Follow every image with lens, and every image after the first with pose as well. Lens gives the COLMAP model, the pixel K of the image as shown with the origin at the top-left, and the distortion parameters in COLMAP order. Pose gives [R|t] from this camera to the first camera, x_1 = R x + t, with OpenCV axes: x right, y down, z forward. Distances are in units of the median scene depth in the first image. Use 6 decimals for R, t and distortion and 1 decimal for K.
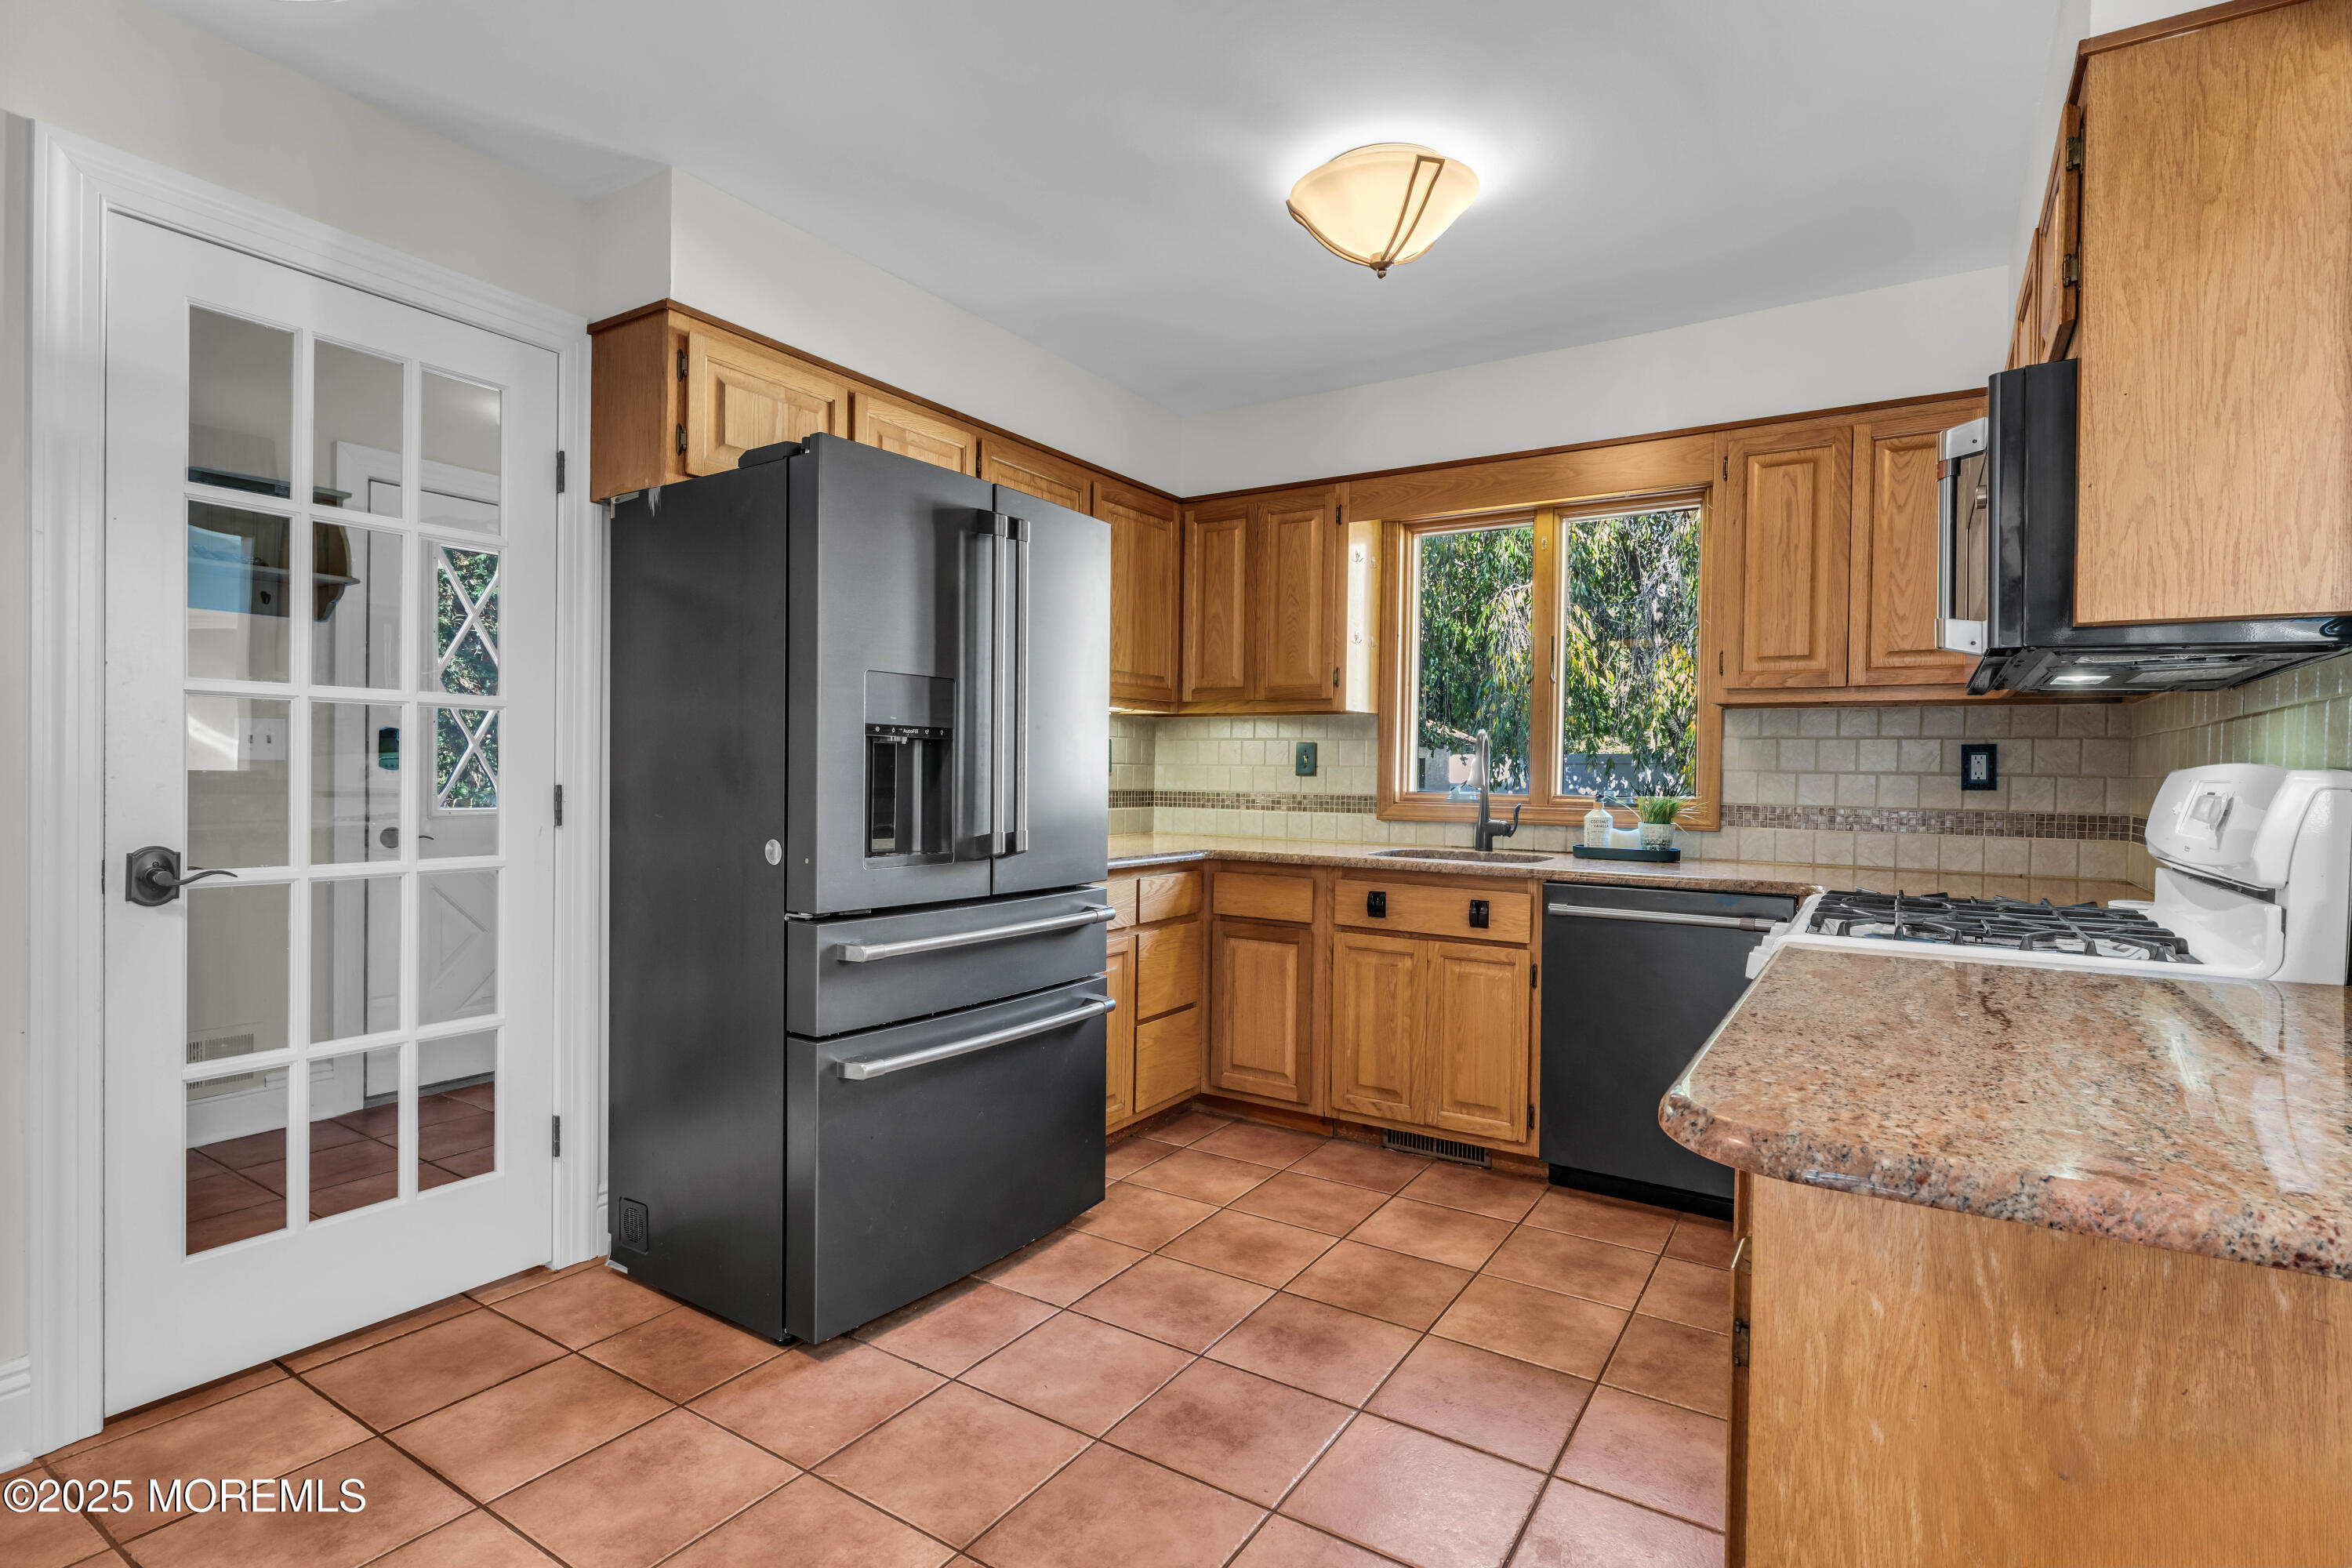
lens RADIAL K [[1139.3, 0, 1178.4], [0, 1139.3, 783.5], [0, 0, 1]] dist [0.000168, -0.000214]
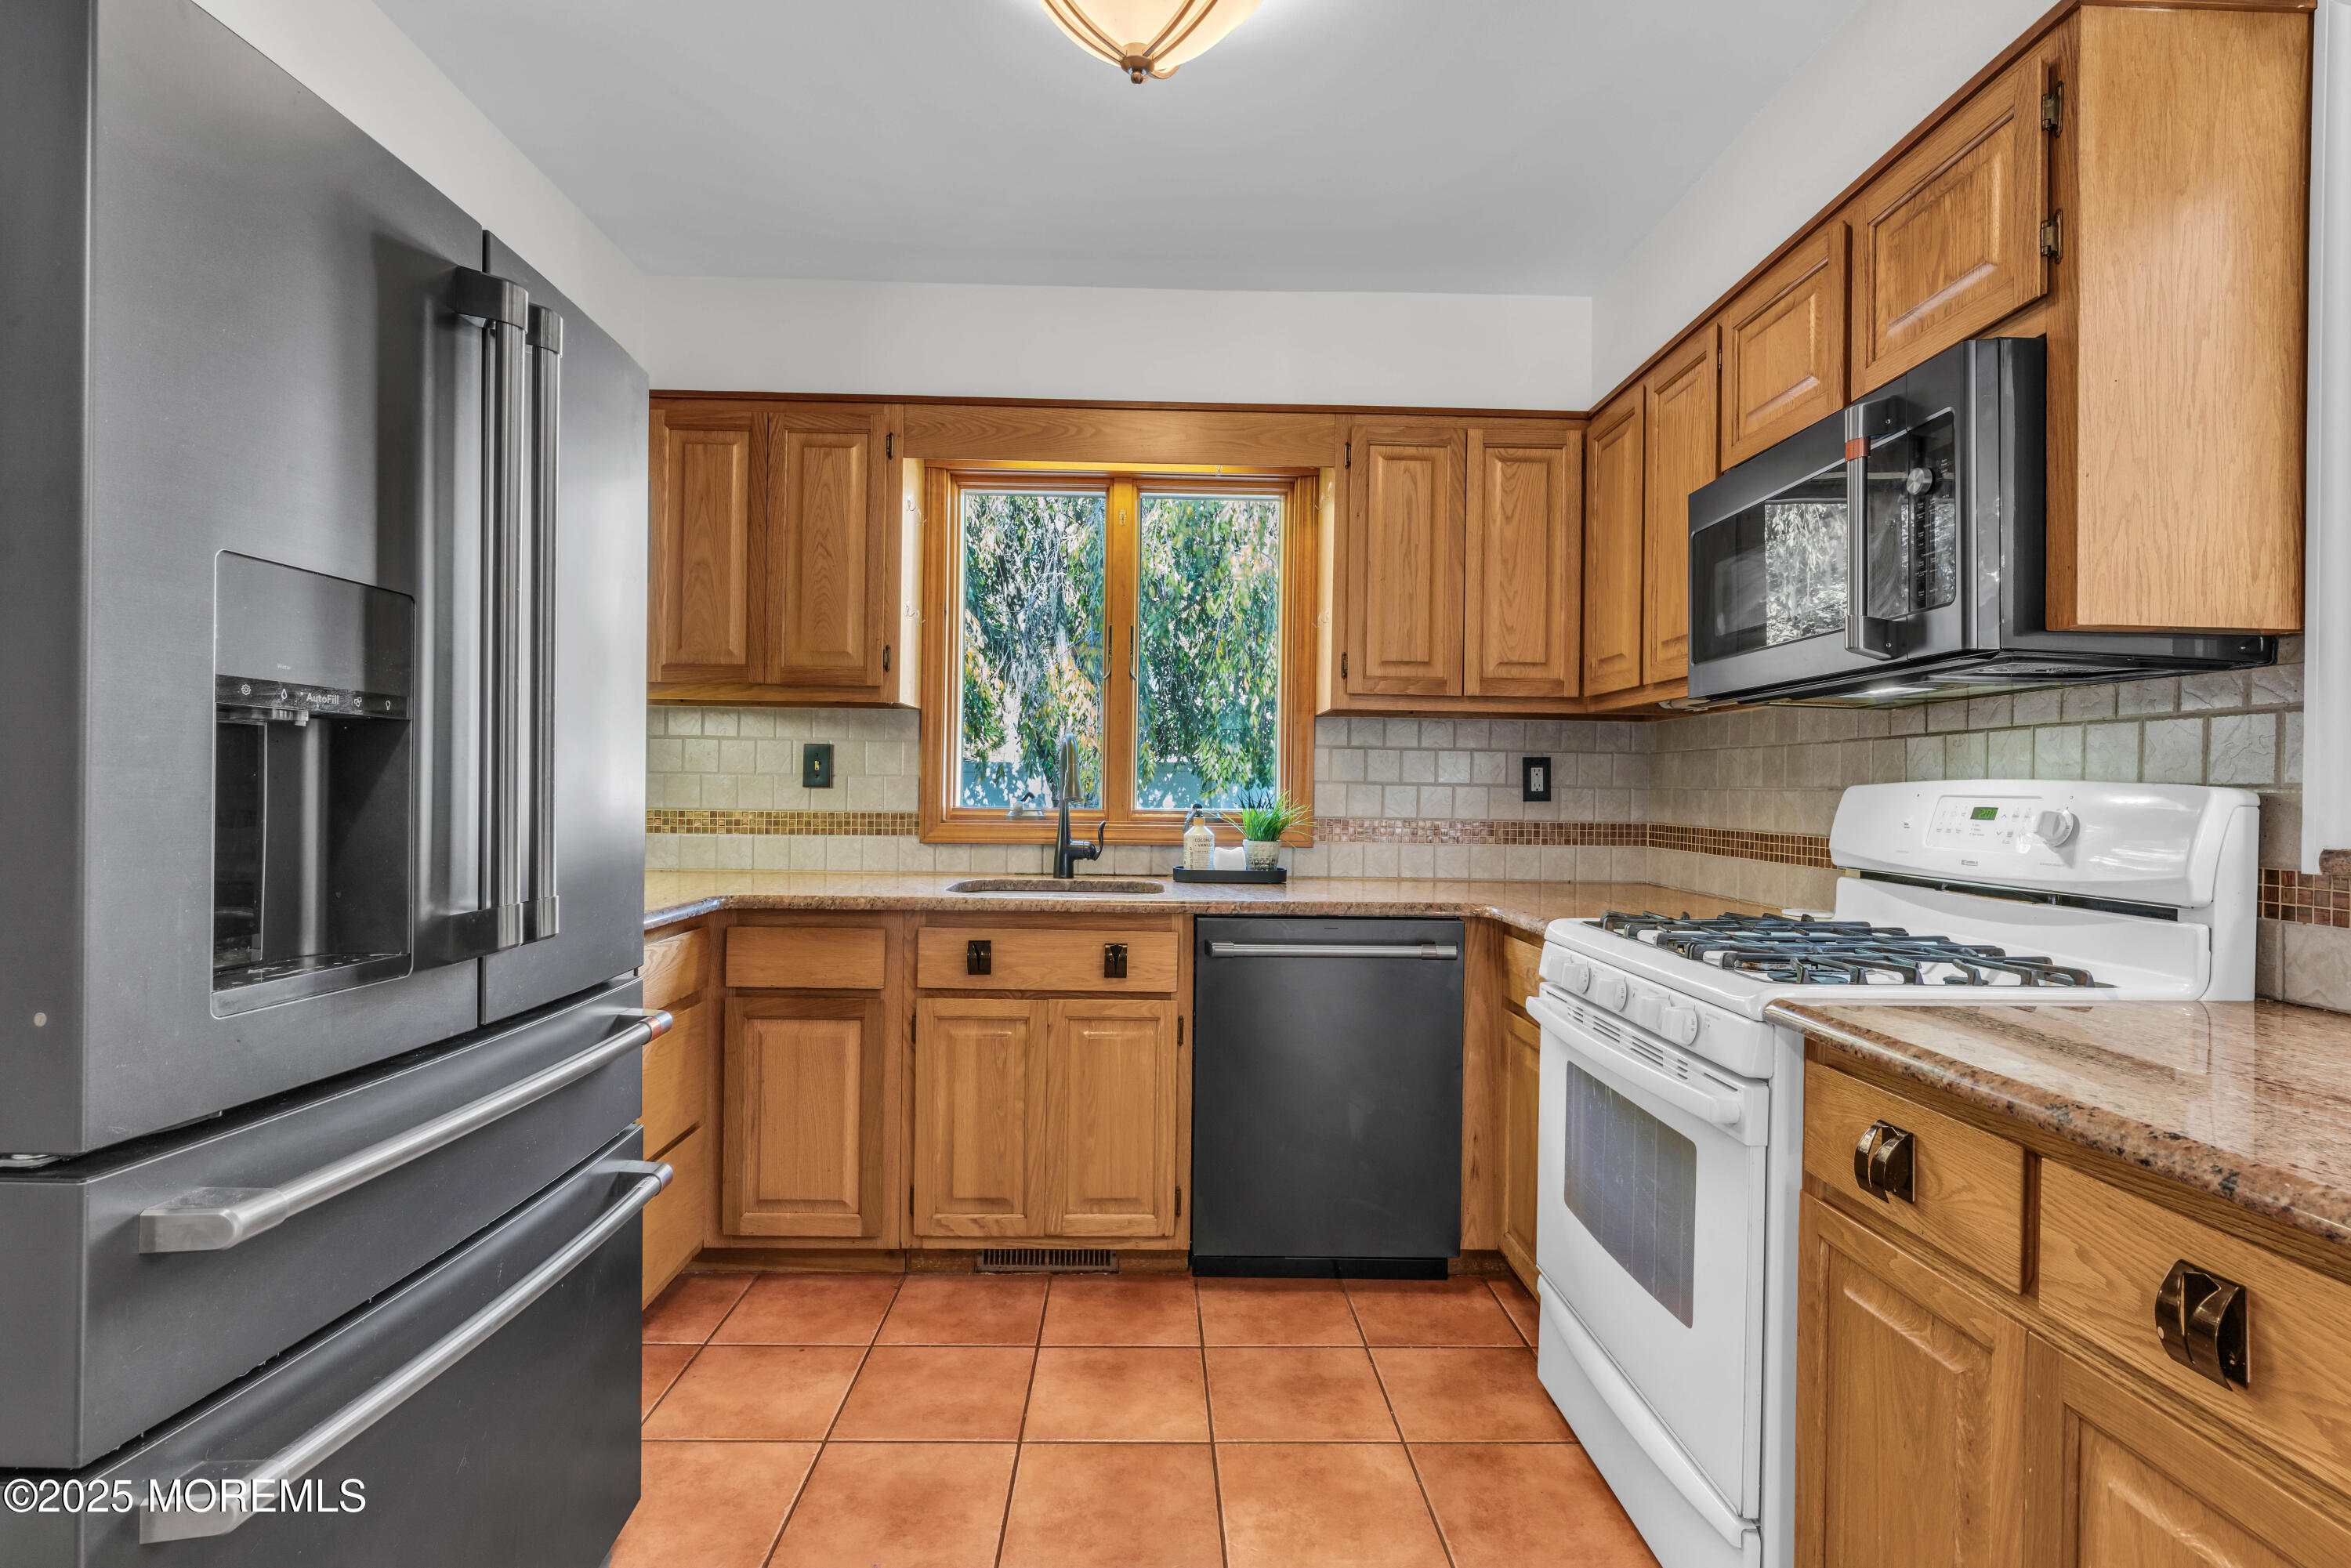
lens RADIAL K [[1138.8, 0, 1176.1], [0, 1138.8, 784.8], [0, 0, 1]] dist [0.000168, -0.000214]
pose [[0.829260, -0.000767, 0.558863, -0.155185], [0.003786, 0.999984, -0.004244, -0.006165], [-0.558850, 0.005635, 0.829249, 0.323010]]
